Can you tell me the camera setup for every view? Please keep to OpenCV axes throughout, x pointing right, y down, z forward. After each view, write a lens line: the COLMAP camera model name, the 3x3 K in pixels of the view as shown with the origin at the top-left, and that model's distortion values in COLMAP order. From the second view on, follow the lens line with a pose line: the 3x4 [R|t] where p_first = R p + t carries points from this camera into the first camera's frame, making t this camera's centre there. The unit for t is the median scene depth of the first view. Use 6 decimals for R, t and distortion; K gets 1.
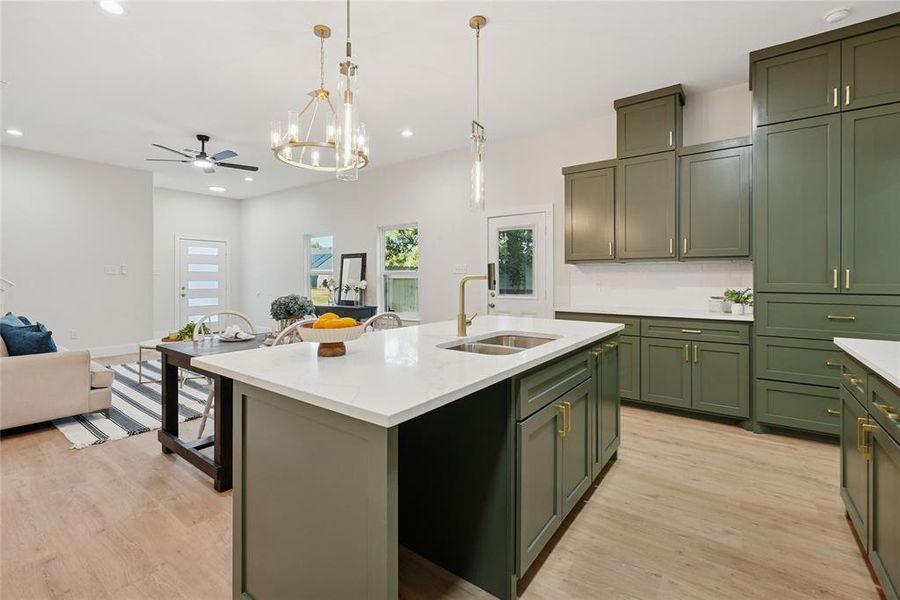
lens RADIAL K [[390.9, 0, 446.4], [0, 390.9, 277.5], [0, 0, 1]] dist [-0.002943, -0.001589]
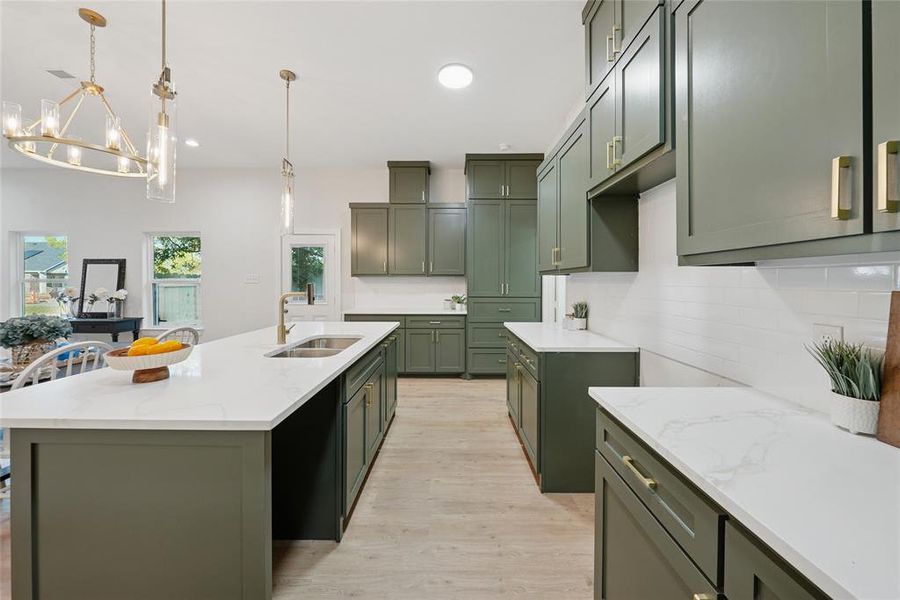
lens RADIAL K [[320.6, 0, 442.4], [0, 320.6, 283.8], [0, 0, 1]] dist [-0.010780, -0.000125]
pose [[0.810346, -0.008169, 0.585895, -0.101183], [0.001176, 0.999923, 0.012315, -0.034286], [-0.585951, -0.009291, 0.810293, -0.053061]]
